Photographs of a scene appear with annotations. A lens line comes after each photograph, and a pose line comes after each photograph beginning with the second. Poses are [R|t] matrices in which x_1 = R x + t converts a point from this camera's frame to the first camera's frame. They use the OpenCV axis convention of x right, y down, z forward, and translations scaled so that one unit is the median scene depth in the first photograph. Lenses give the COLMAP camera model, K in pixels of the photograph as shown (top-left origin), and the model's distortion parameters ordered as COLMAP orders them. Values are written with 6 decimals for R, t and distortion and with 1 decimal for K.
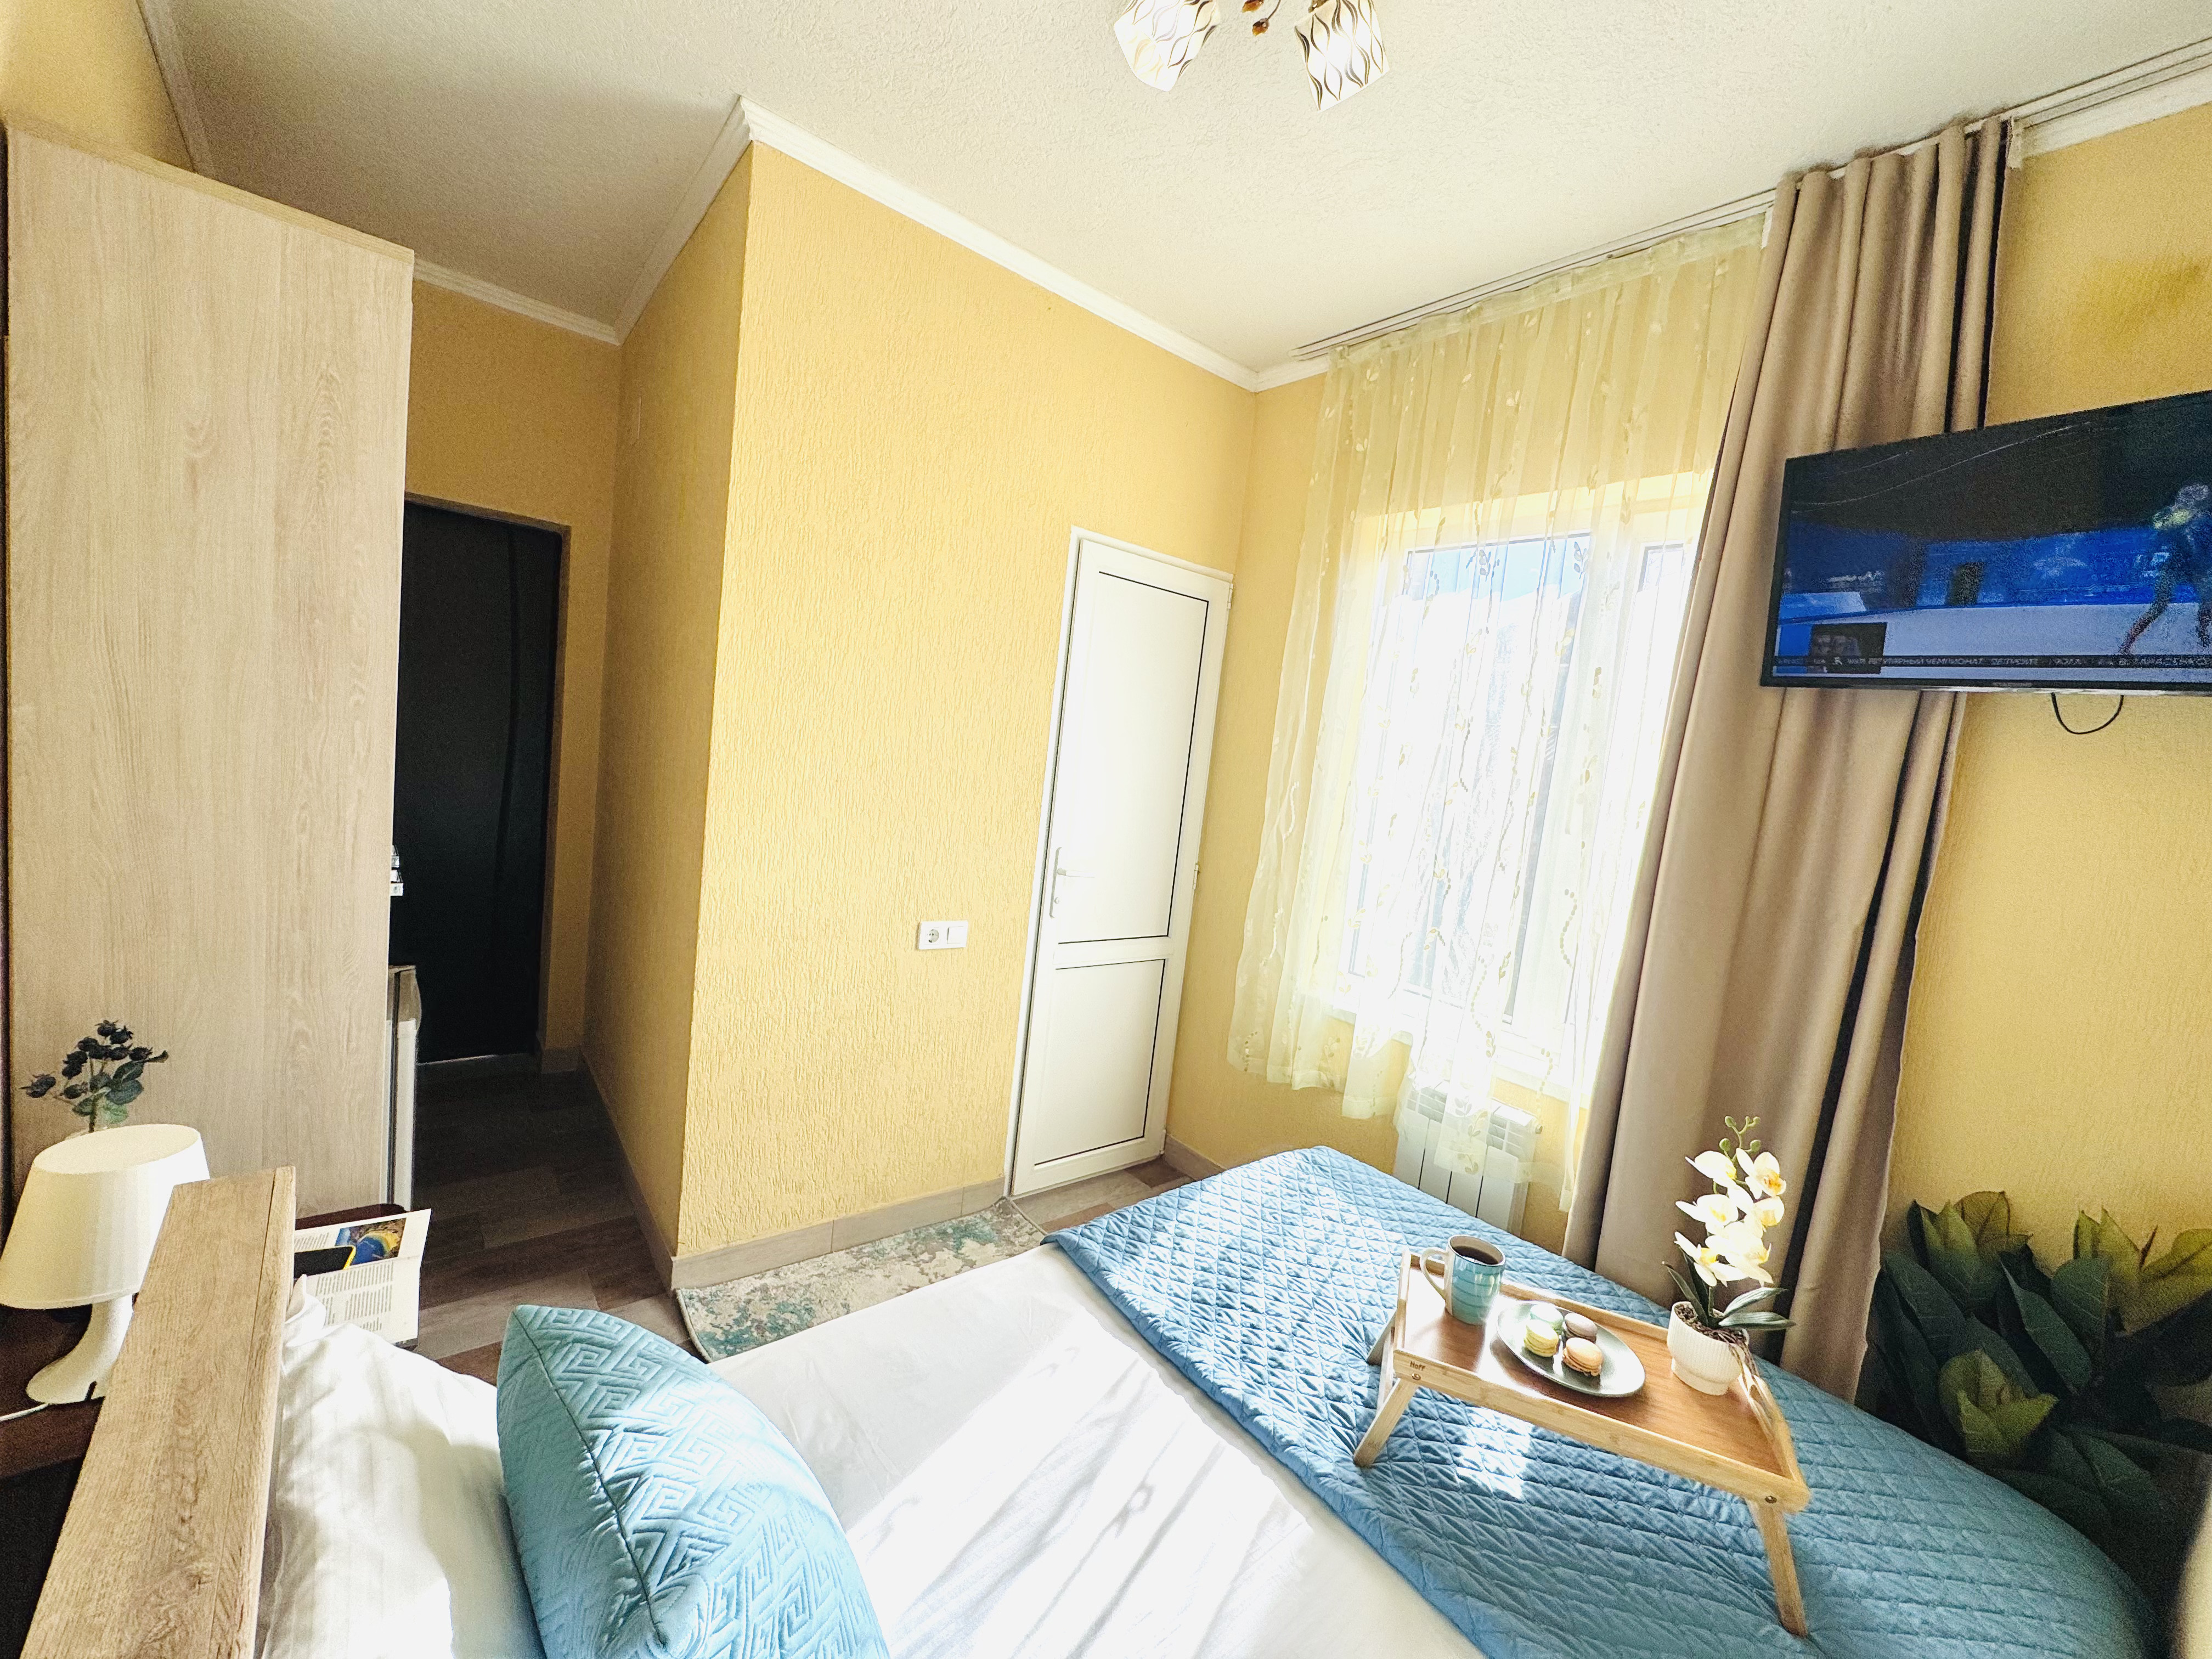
lens RADIAL K [[878.4, 0, 1105.2], [0, 878.4, 828.0], [0, 0, 1]] dist [-0.001938, -0.000672]
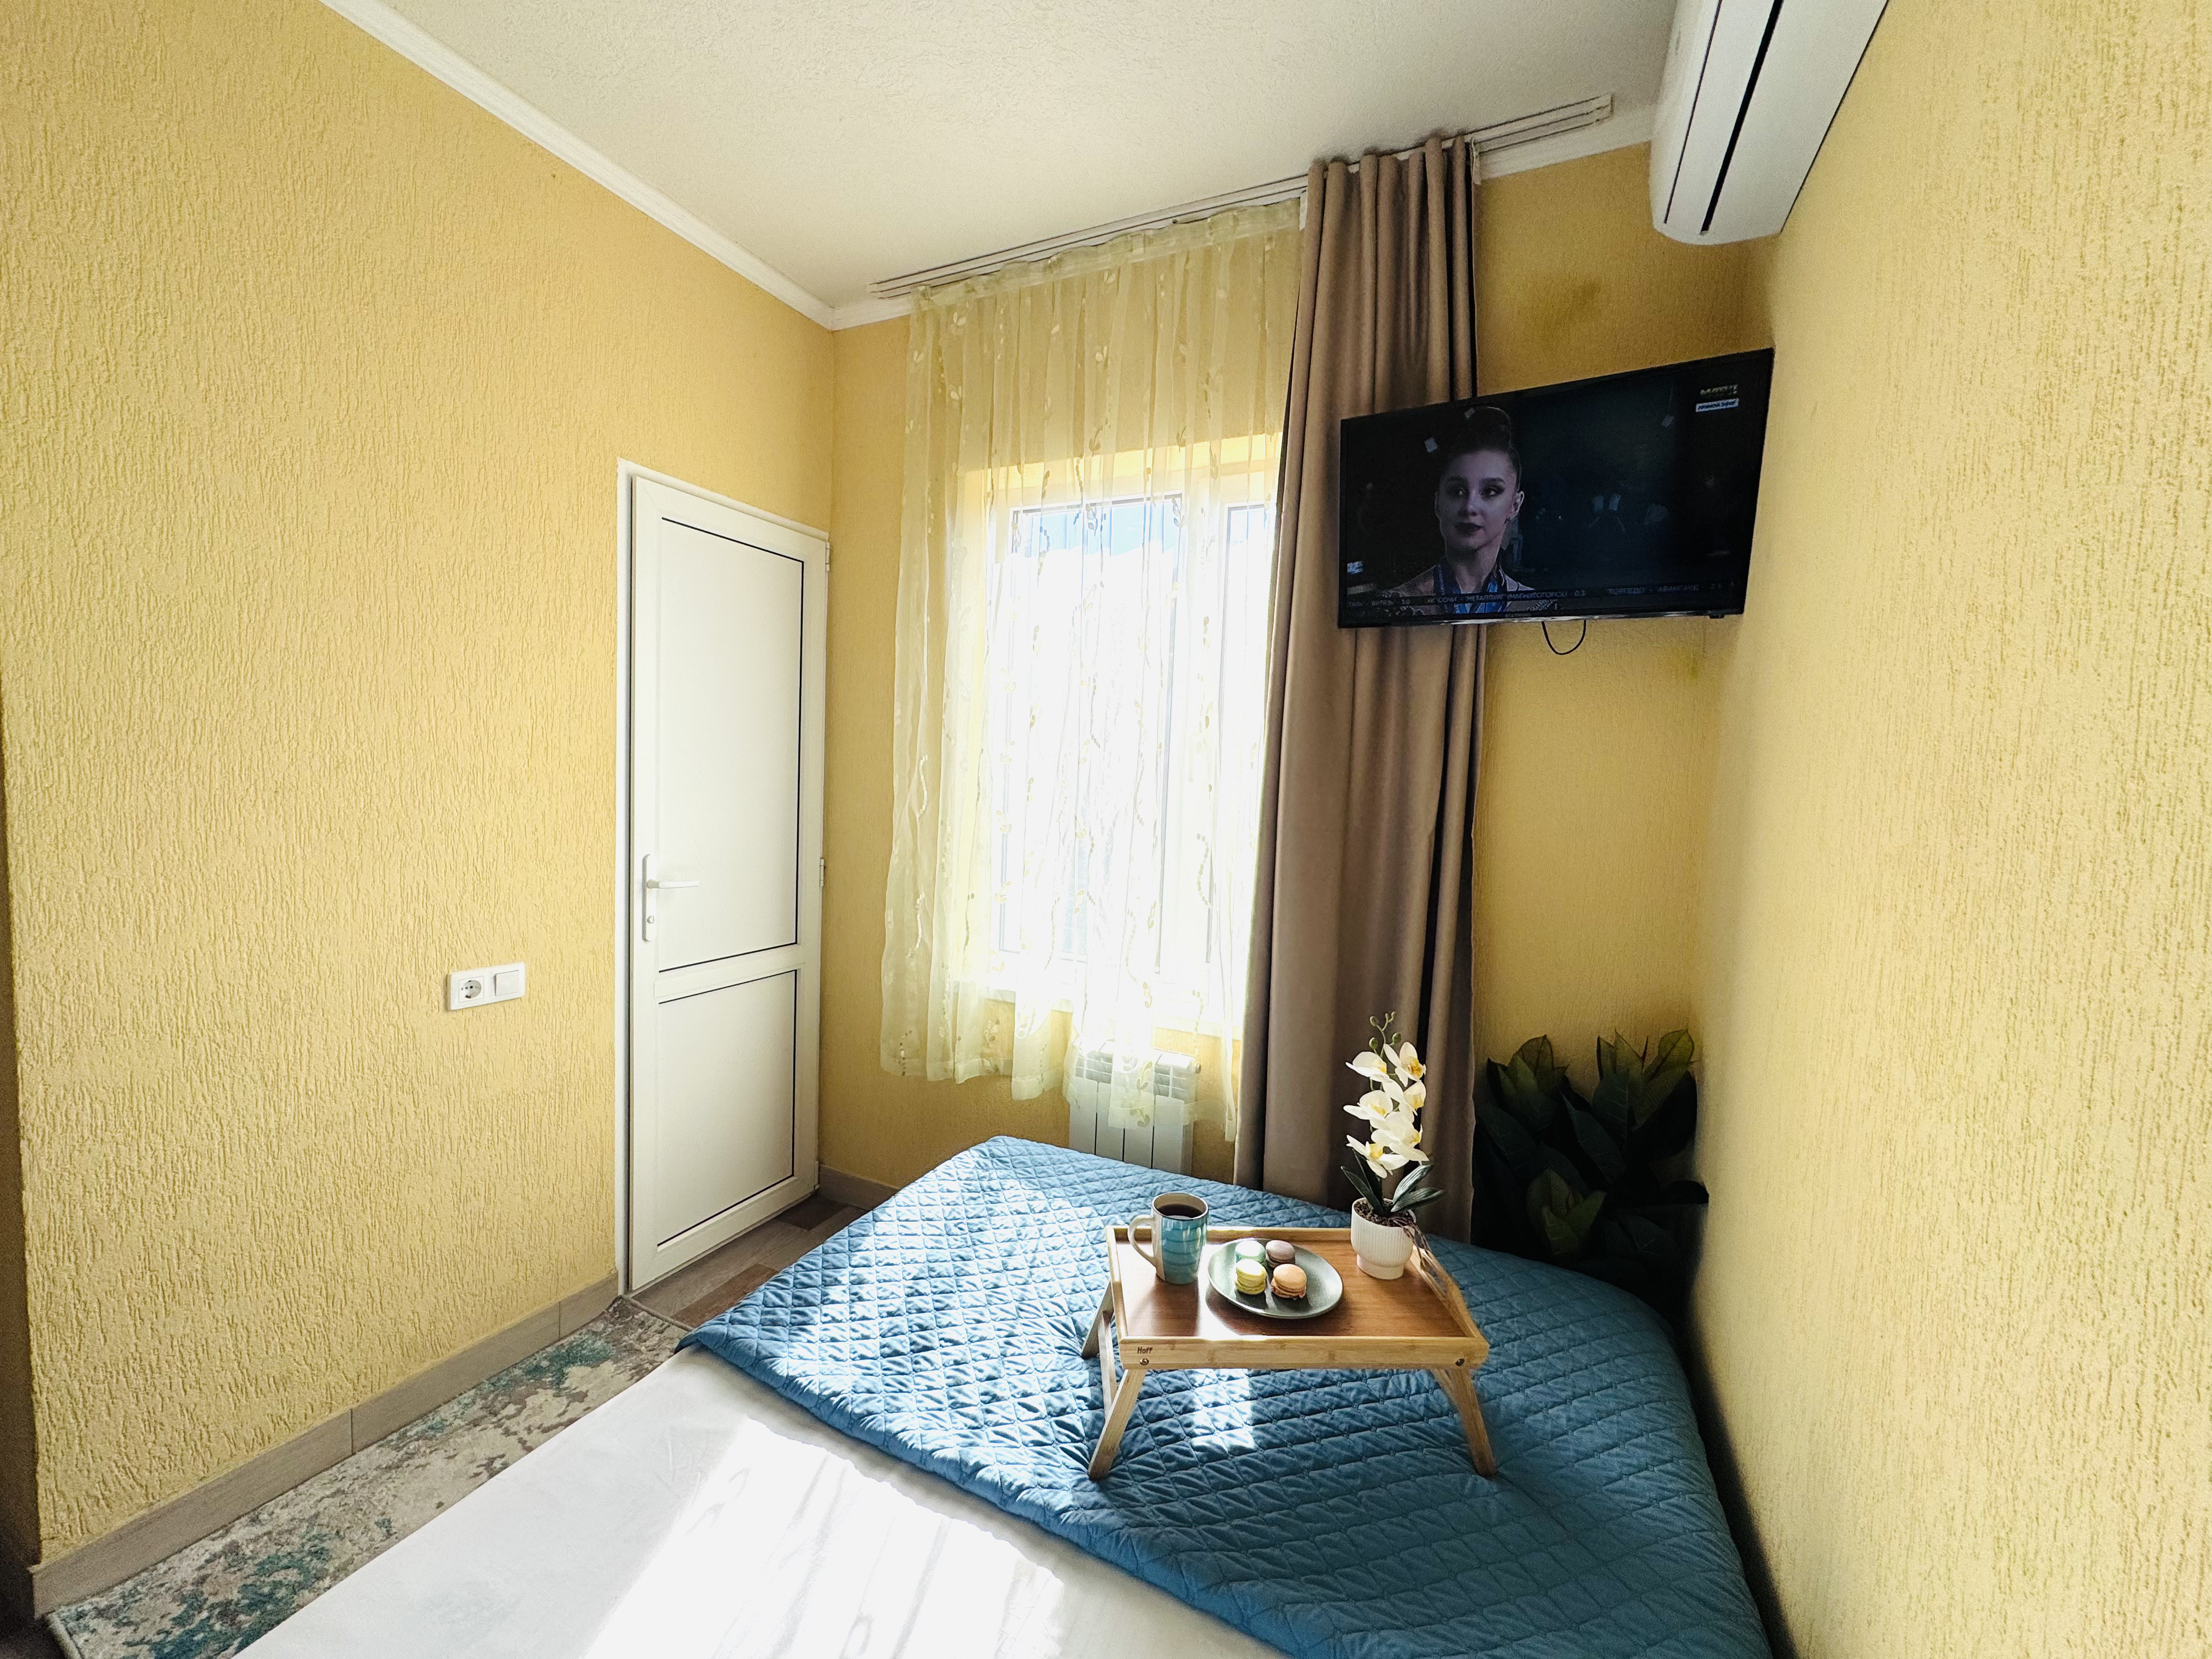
lens RADIAL K [[878.4, 0, 1105.2], [0, 878.4, 828.0], [0, 0, 1]] dist [-0.001938, -0.000672]
pose [[0.904063, -0.103058, 0.414788, -0.003630], [0.102115, 0.994470, 0.024518, 0.030004], [-0.415021, 0.020190, 0.909588, 0.116063]]
